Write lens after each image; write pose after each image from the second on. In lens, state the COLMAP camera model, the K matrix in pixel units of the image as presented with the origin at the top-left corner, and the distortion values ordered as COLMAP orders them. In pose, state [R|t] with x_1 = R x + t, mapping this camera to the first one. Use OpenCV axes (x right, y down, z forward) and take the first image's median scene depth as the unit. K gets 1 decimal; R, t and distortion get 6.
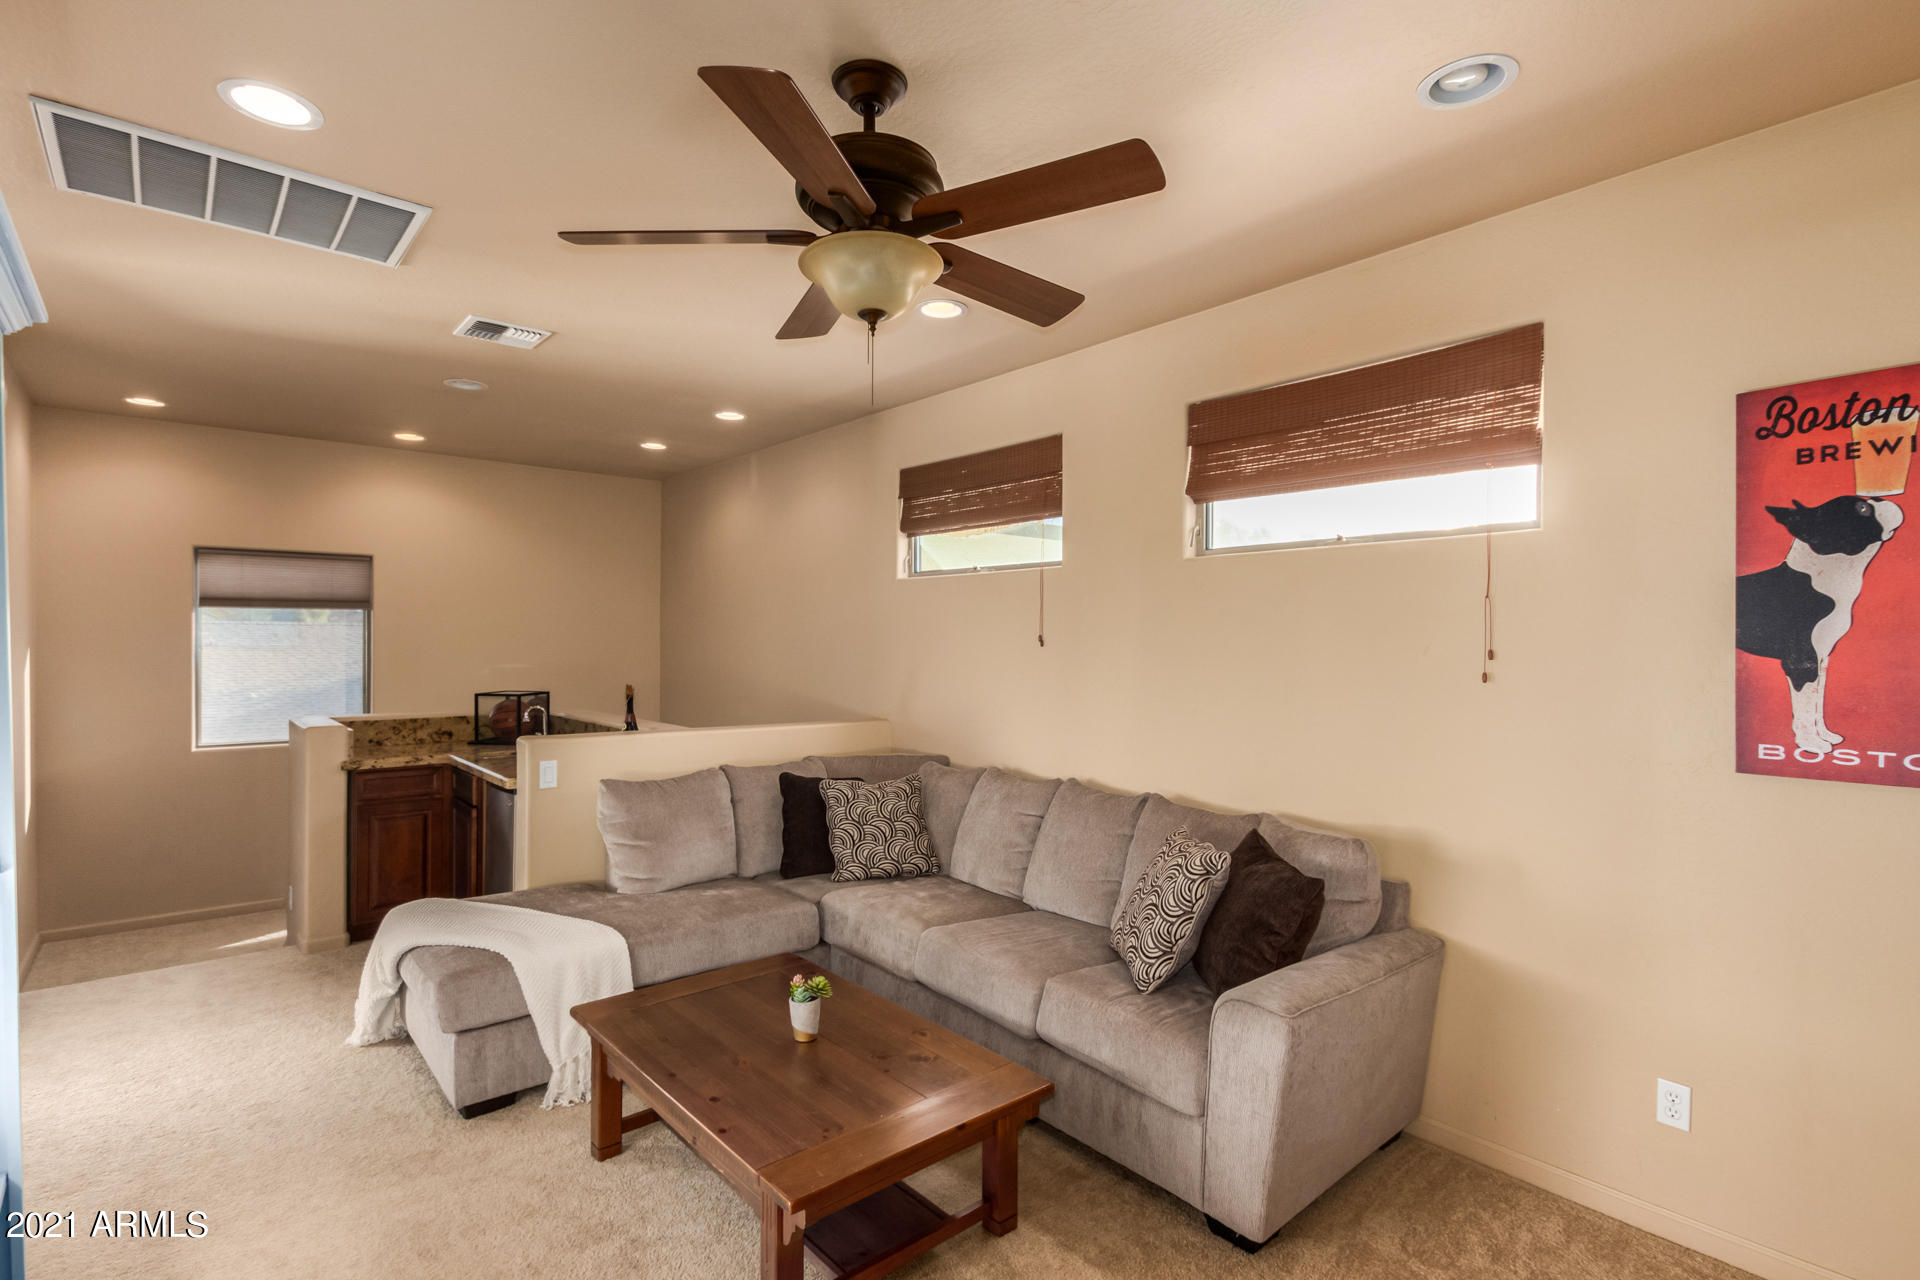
lens RADIAL K [[909.8, 0, 953.7], [0, 909.8, 644.6], [0, 0, 1]] dist [0.011024, -0.000229]
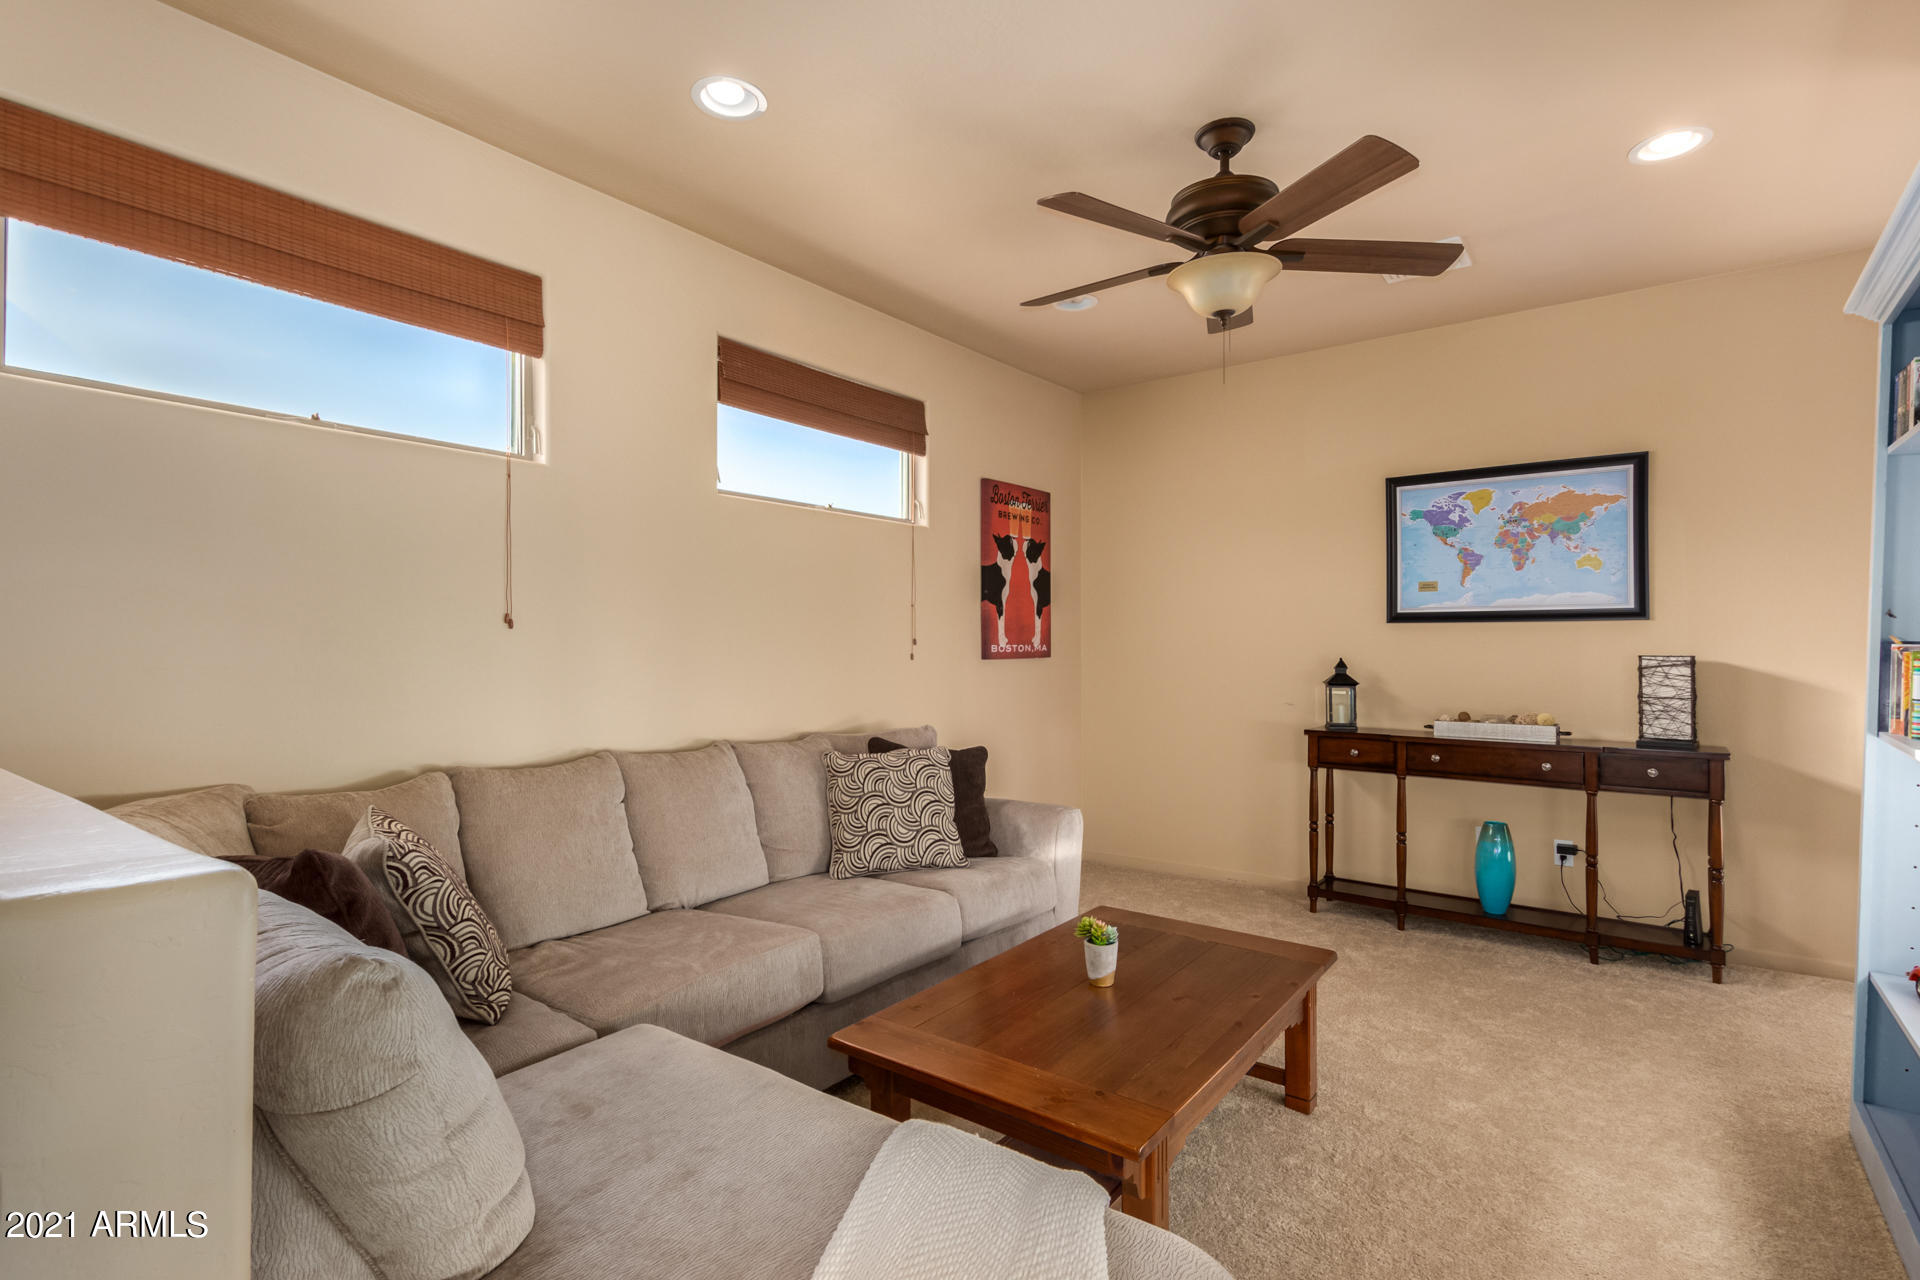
lens RADIAL K [[909.8, 0, 953.7], [0, 909.8, 644.6], [0, 0, 1]] dist [0.011024, -0.000229]
pose [[-0.212590, 0.001639, 0.977140, -1.207501], [0.004222, 0.999991, -0.000759, 0.112492], [-0.977132, 0.003964, -0.212595, 1.588648]]
